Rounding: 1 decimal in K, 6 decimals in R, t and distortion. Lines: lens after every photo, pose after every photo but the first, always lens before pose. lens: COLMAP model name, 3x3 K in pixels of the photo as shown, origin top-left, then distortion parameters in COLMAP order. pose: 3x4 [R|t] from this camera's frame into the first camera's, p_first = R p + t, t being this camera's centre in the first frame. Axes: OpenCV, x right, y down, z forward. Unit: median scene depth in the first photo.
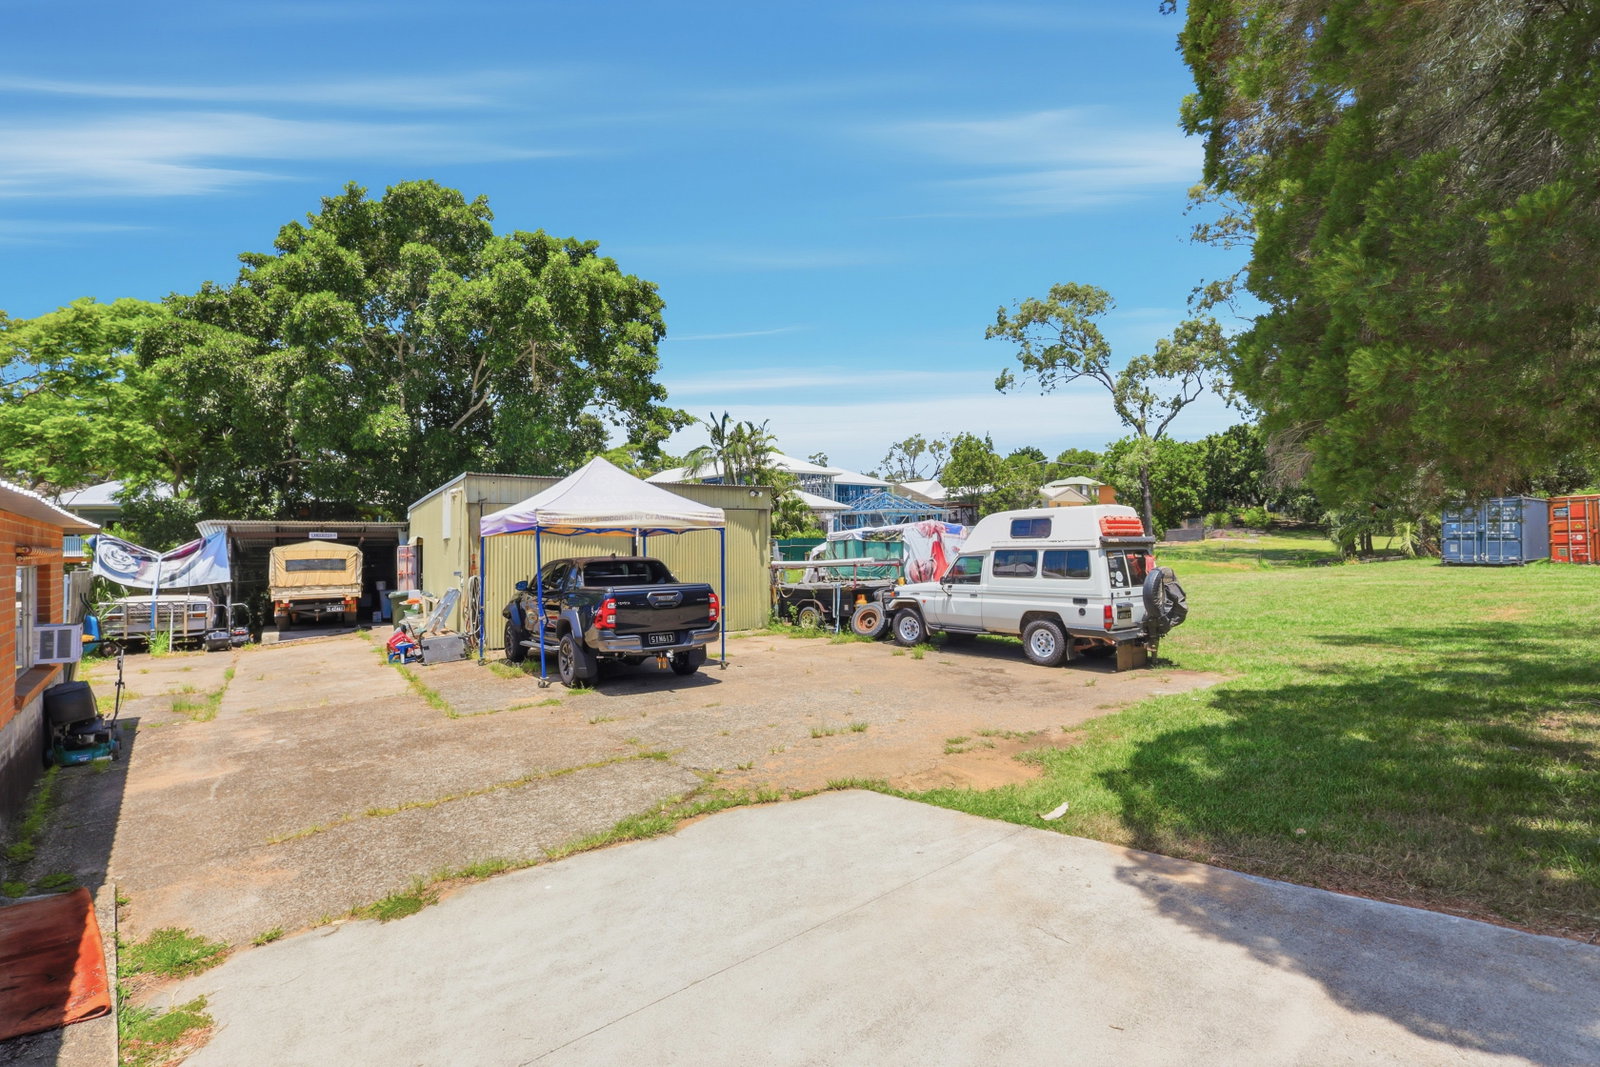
lens RADIAL K [[738.7, 0, 802.2], [0, 738.7, 529.9], [0, 0, 1]] dist [-0.001129, -0.000303]
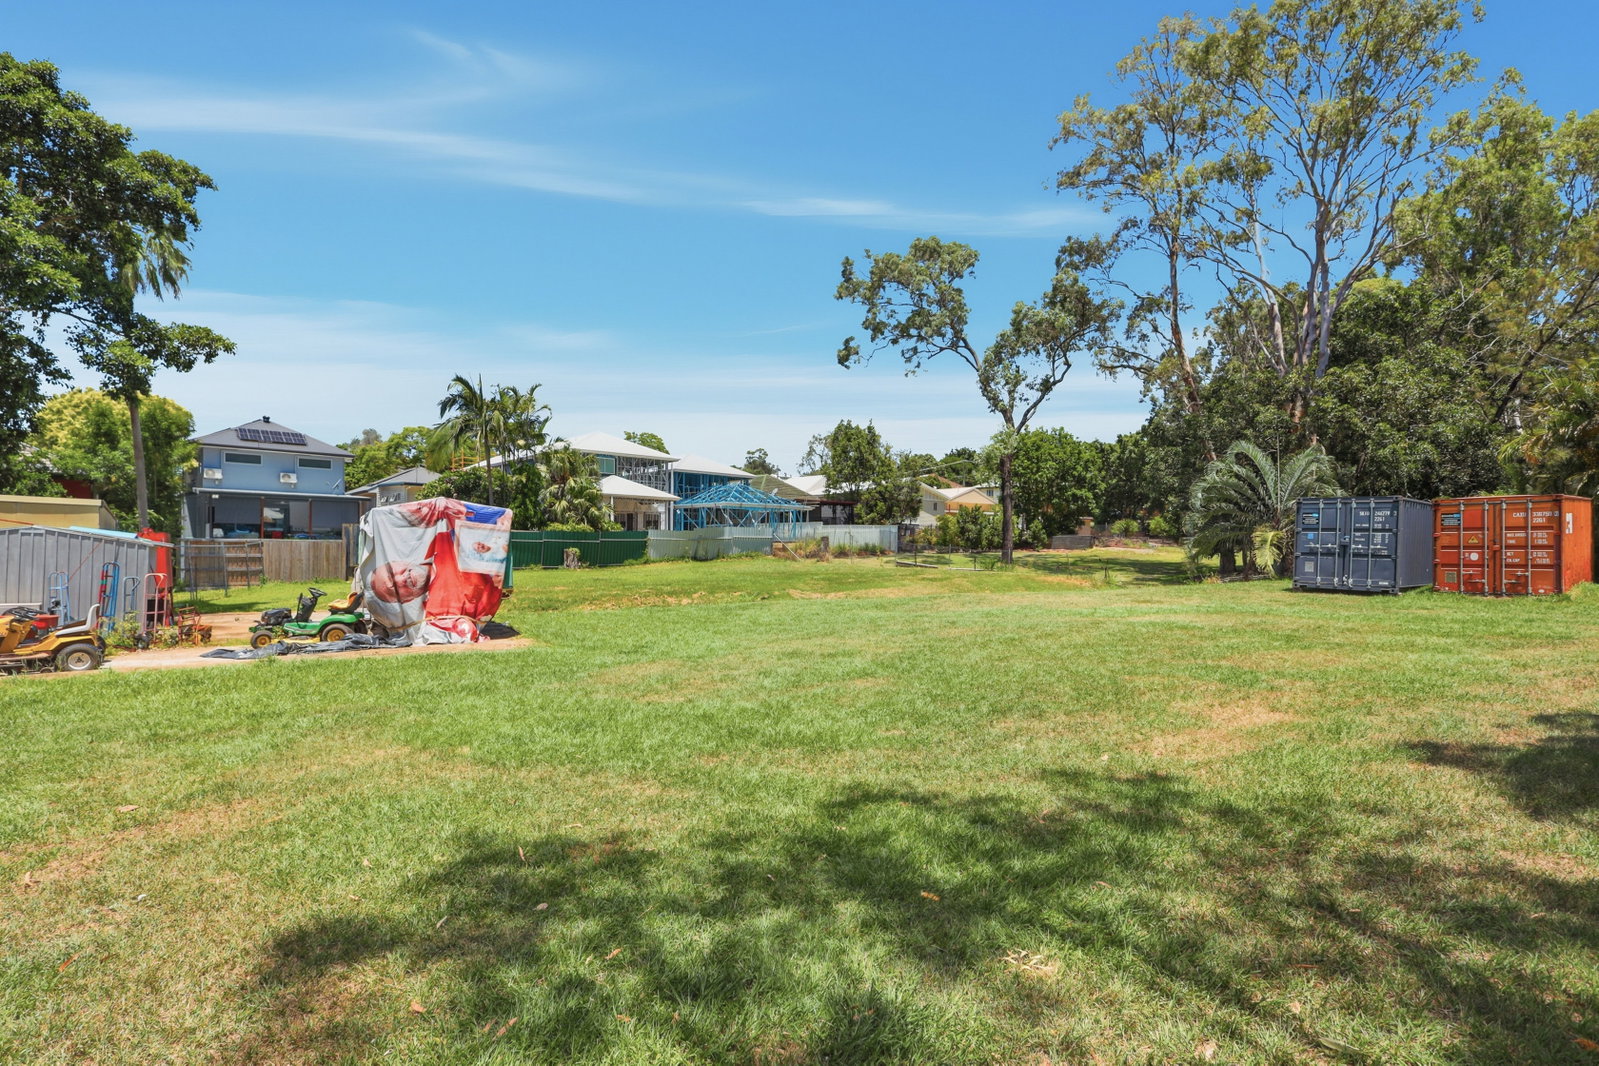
lens RADIAL K [[738.2, 0, 797.4], [0, 738.2, 542.1], [0, 0, 1]] dist [-0.001129, -0.000303]
pose [[0.998983, 0.028325, 0.035090, 0.190600], [-0.028904, 0.999452, 0.016120, 0.001878], [-0.034614, -0.017118, 0.999254, 0.159557]]
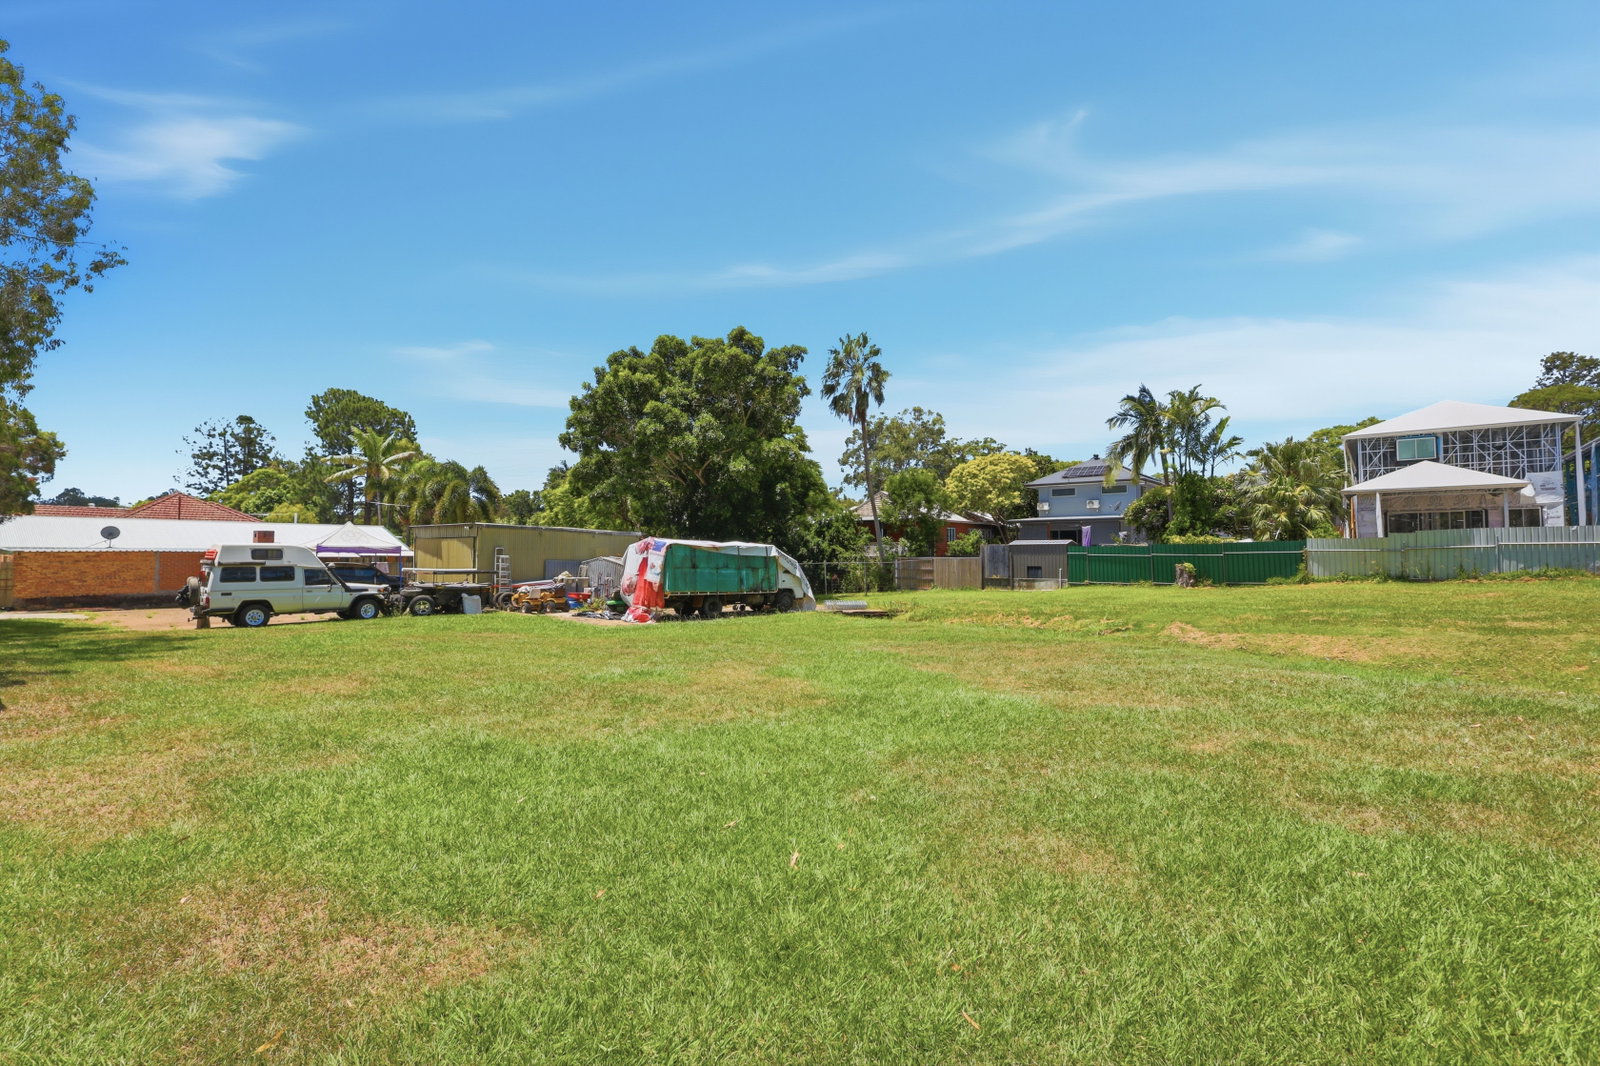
lens RADIAL K [[738.7, 0, 800.6], [0, 738.7, 539.8], [0, 0, 1]] dist [-0.001129, -0.000303]
pose [[0.088602, -0.007127, -0.996042, 0.690940], [0.025793, 0.999656, -0.004859, 0.002085], [0.995733, -0.025260, 0.088755, 0.627460]]
